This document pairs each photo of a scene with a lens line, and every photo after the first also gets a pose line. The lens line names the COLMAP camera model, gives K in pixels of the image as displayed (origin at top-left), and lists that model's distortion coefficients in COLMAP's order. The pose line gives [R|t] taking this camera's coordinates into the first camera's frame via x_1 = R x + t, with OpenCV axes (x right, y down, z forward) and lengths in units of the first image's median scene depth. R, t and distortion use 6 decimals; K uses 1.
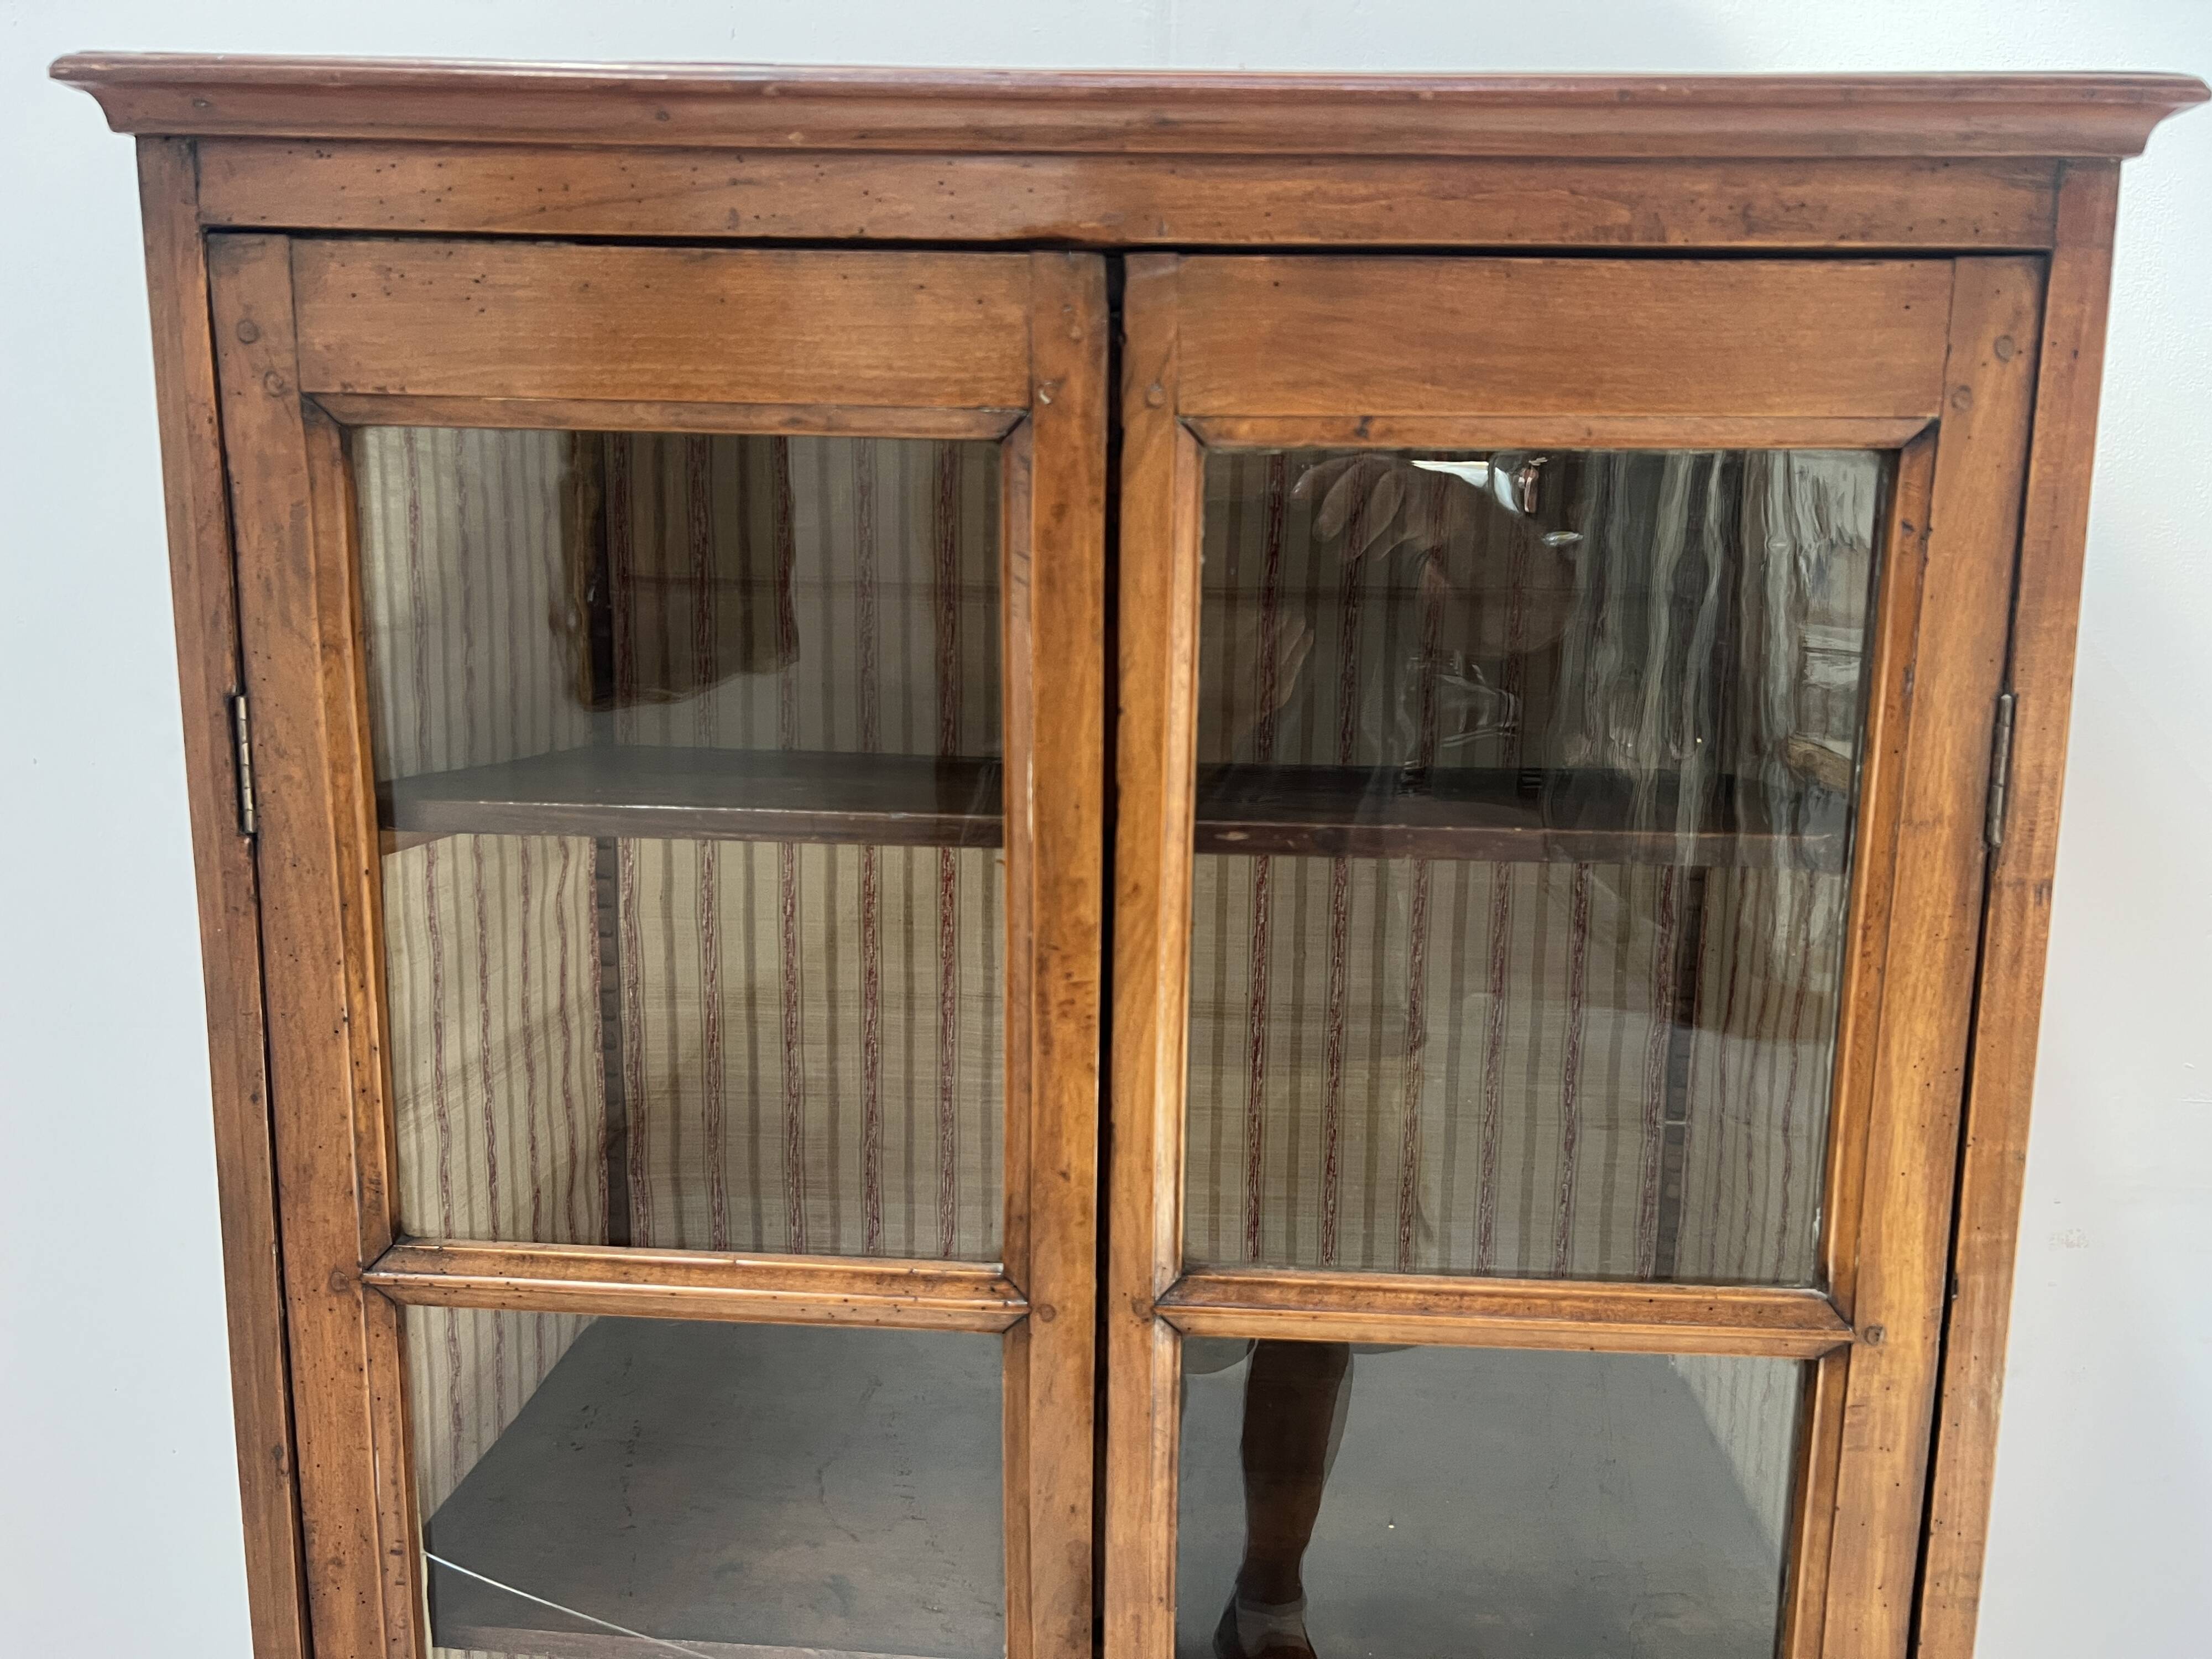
lens RADIAL K [[1679.6, 0, 1126.7], [0, 1679.6, 827.4], [0, 0, 1]] dist [0.050932, -0.056212]
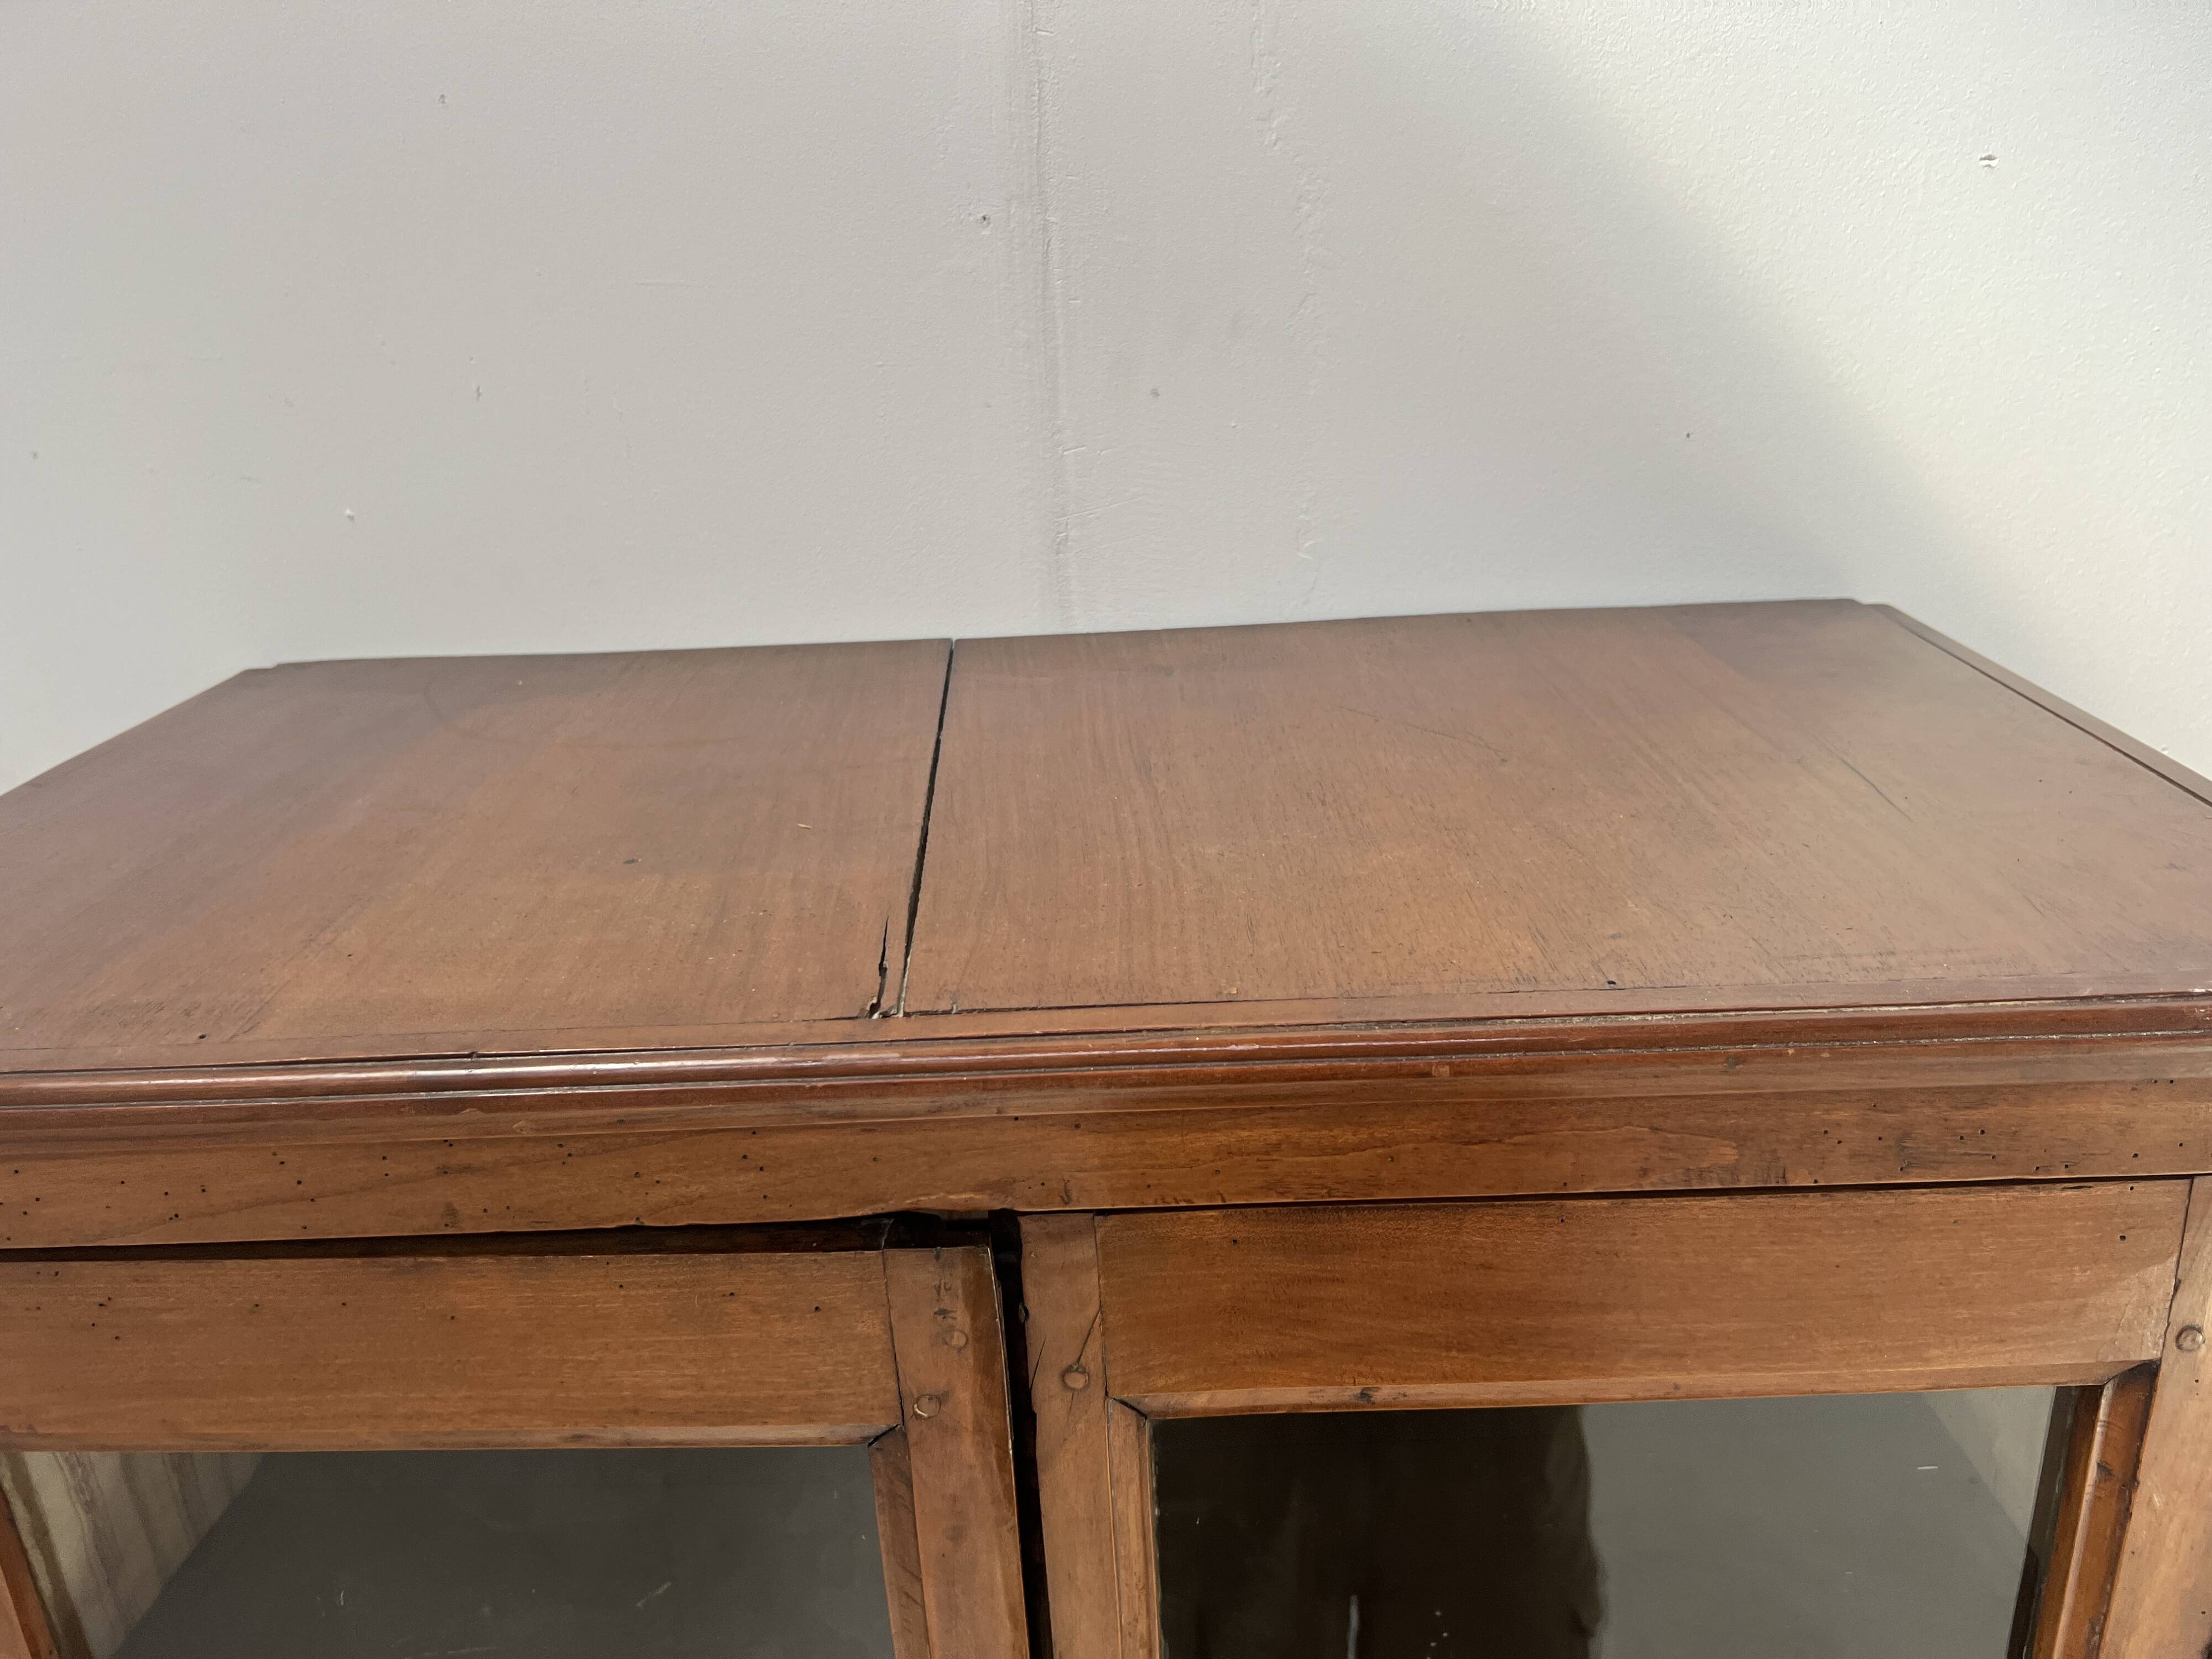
lens RADIAL K [[1679.6, 0, 1117.5], [0, 1679.6, 829.2], [0, 0, 1]] dist [0.050932, -0.056212]
pose [[0.997277, -0.073106, 0.009688, 0.044596], [0.069954, 0.979391, 0.189473, -0.617283], [-0.023340, -0.188280, 0.981838, 0.333823]]
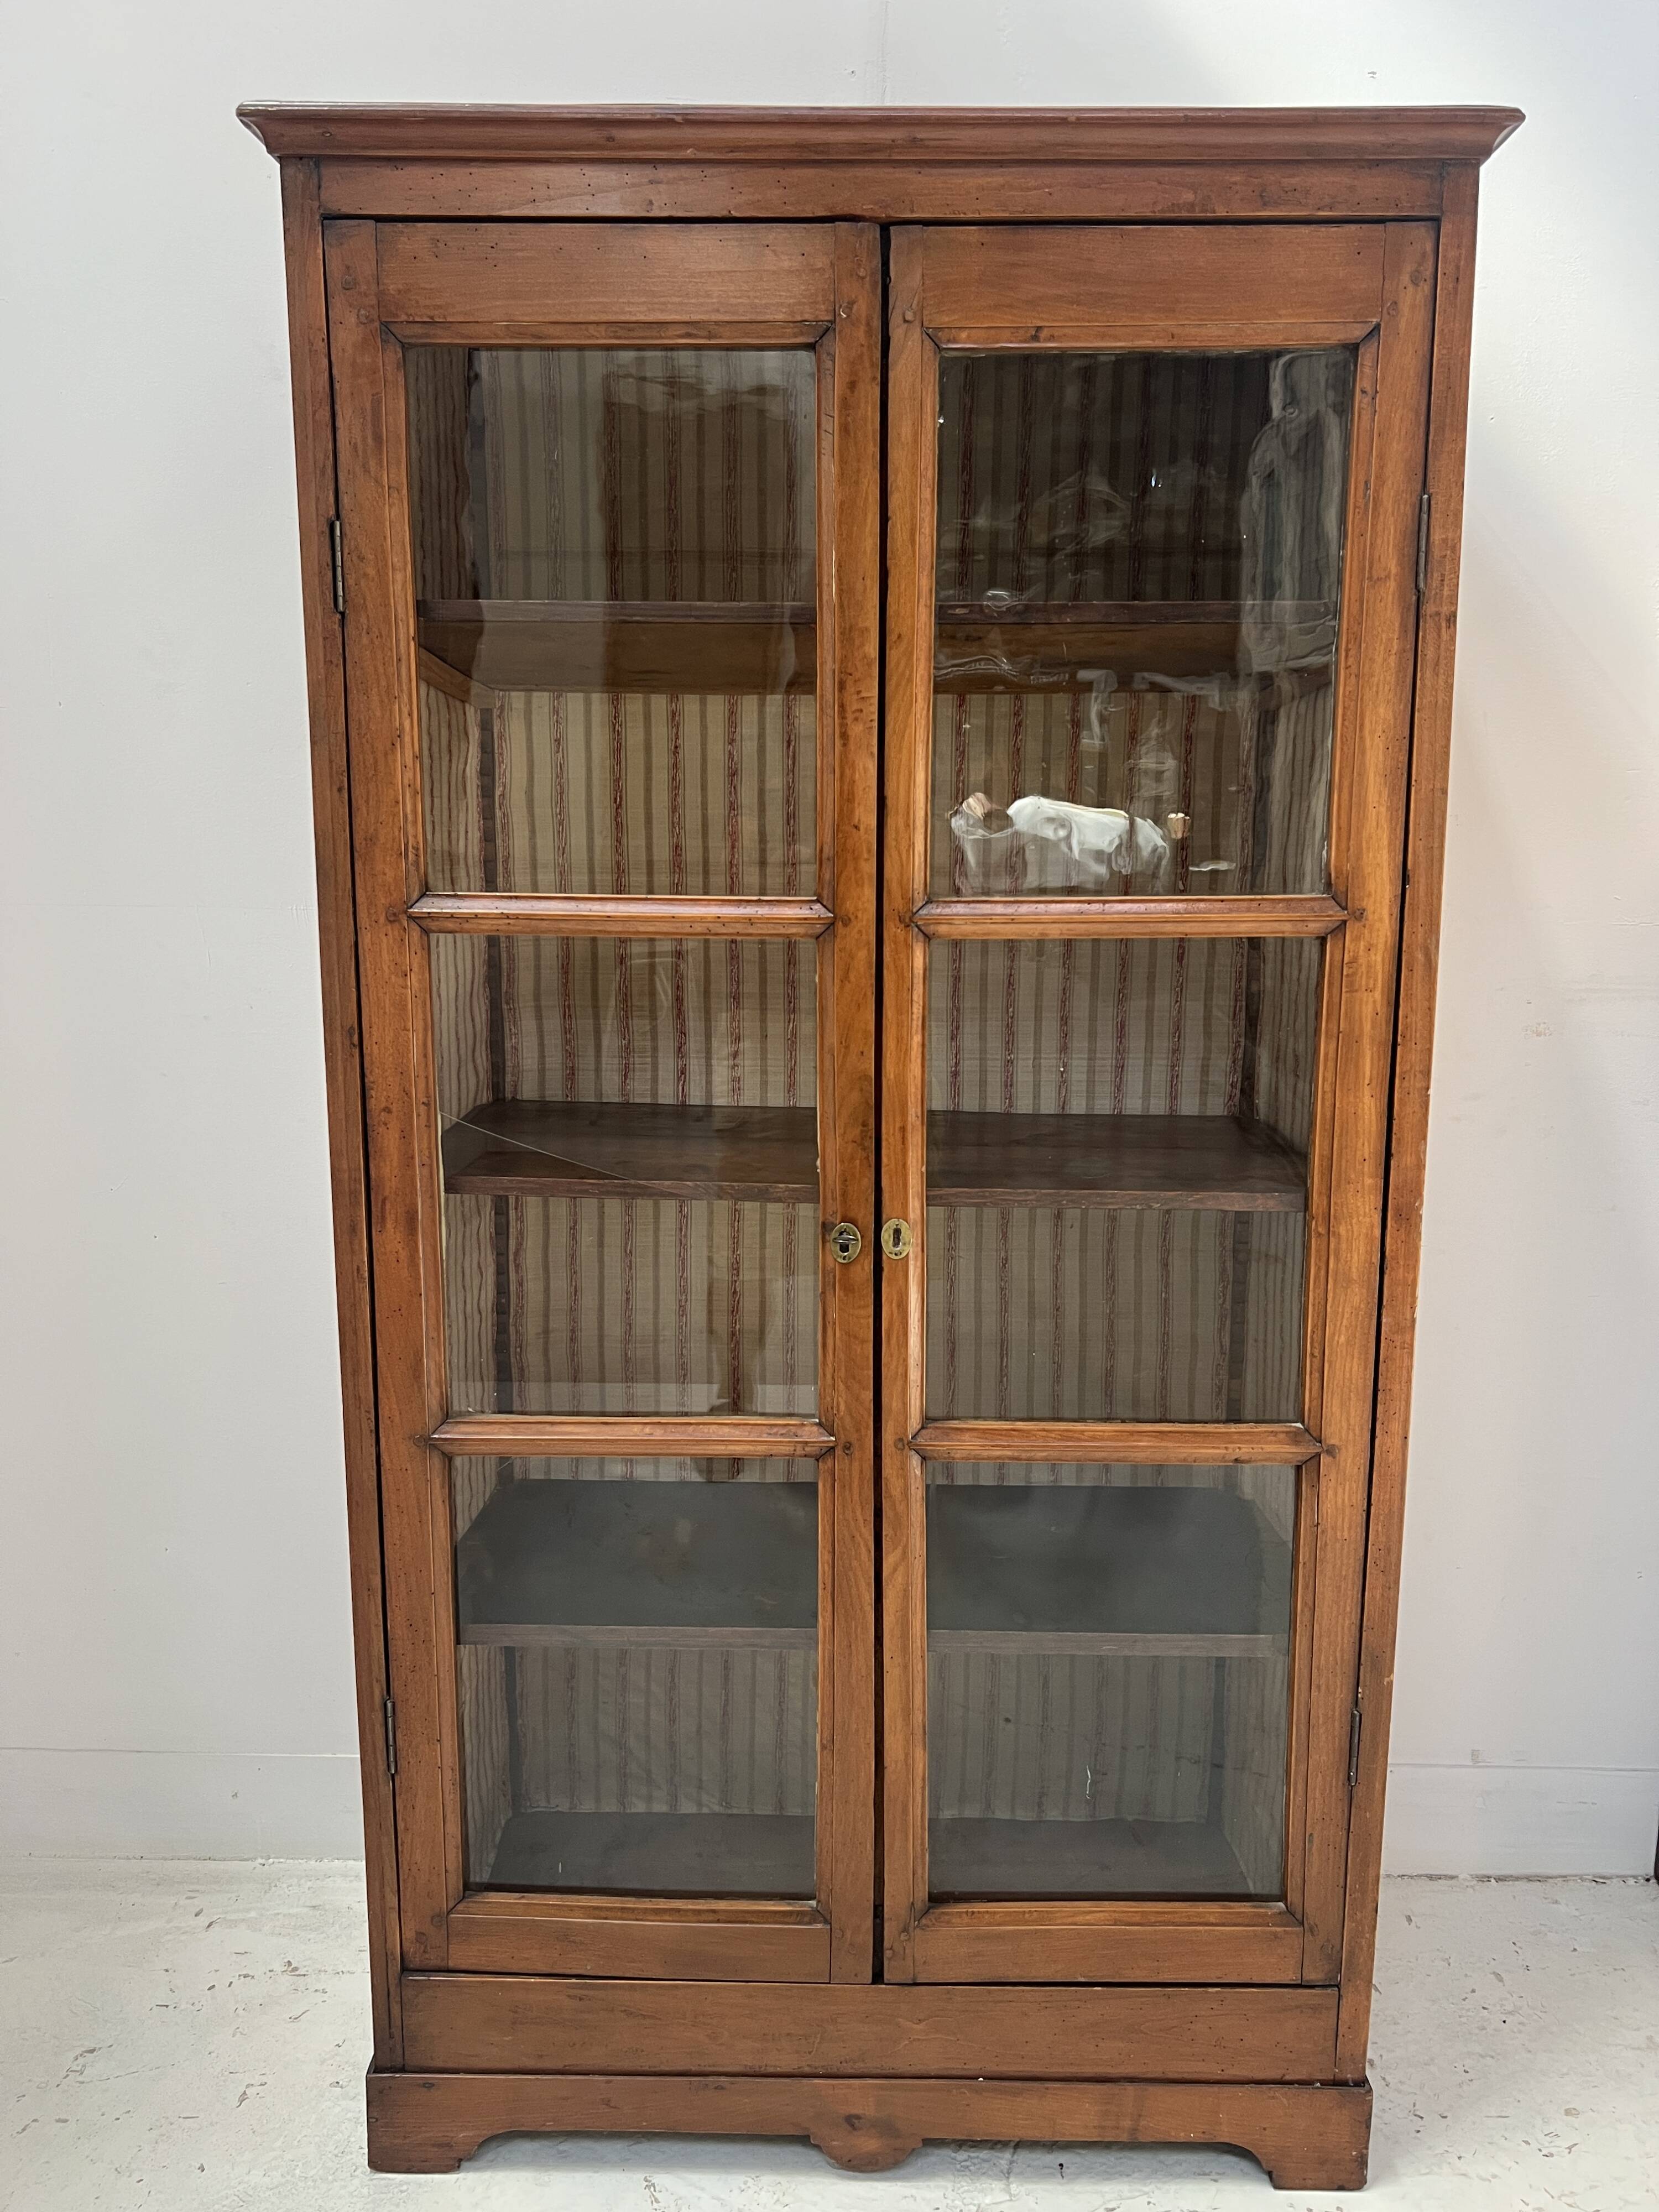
lens RADIAL K [[1679.6, 0, 821.9], [0, 1679.6, 1125.9], [0, 0, 1]] dist [0.050932, -0.056212]
pose [[0.999351, -0.019727, 0.030147, -0.132045], [0.019828, 0.999799, -0.003046, 0.530589], [-0.030081, 0.003641, 0.999541, -0.633140]]
